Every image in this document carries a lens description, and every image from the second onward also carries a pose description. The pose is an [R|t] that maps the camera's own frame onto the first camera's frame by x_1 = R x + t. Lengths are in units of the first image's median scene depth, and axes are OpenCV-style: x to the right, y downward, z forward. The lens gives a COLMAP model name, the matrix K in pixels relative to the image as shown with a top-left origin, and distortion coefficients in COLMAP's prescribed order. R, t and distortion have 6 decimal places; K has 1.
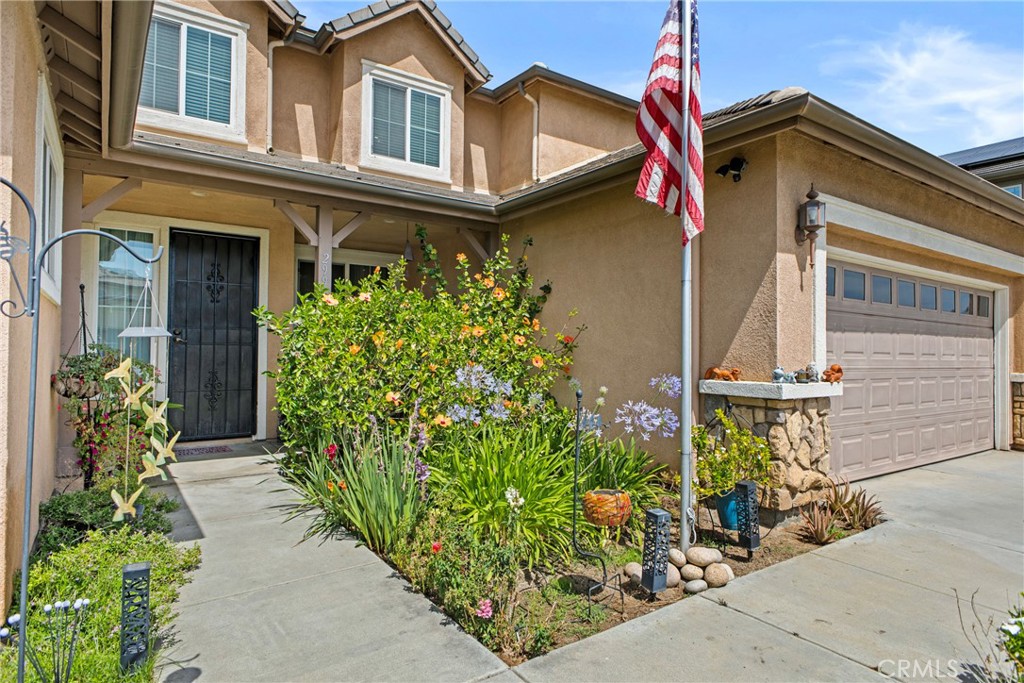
lens RADIAL K [[591.1, 0, 512.0], [0, 591.1, 341.5], [0, 0, 1]] dist [-0.000554, -0.000060]
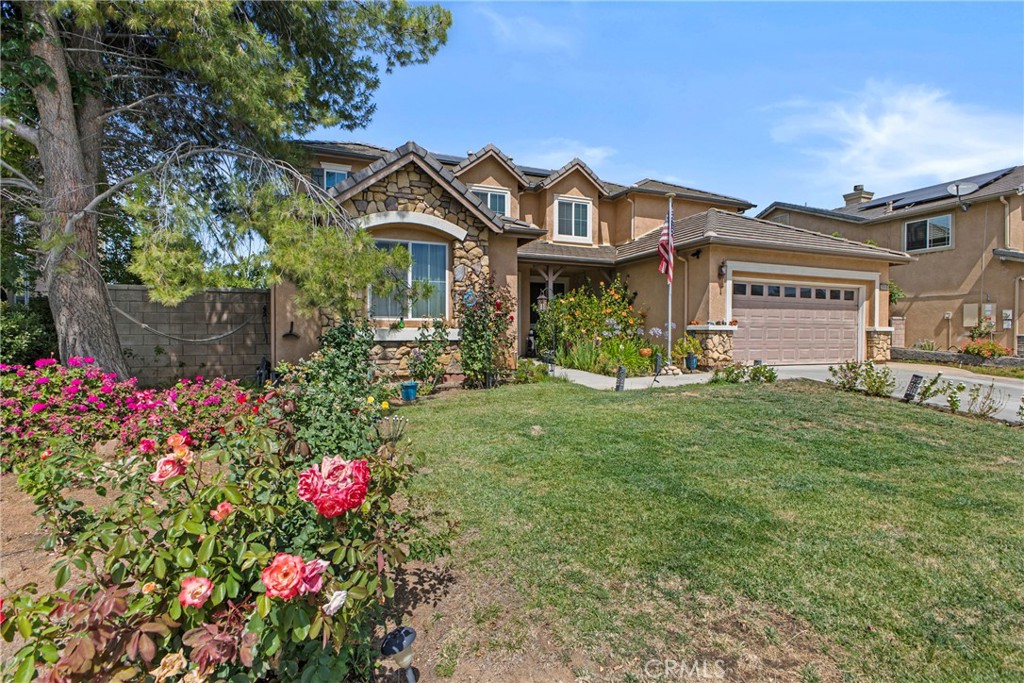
lens RADIAL K [[455.0, 0, 511.2], [0, 455.0, 331.9], [0, 0, 1]] dist [0.000699, 0.000051]
pose [[0.971222, -0.004528, -0.238133, 0.005382], [0.009242, 0.999783, 0.018685, 0.033936], [0.237997, -0.020348, 0.971053, -1.035815]]
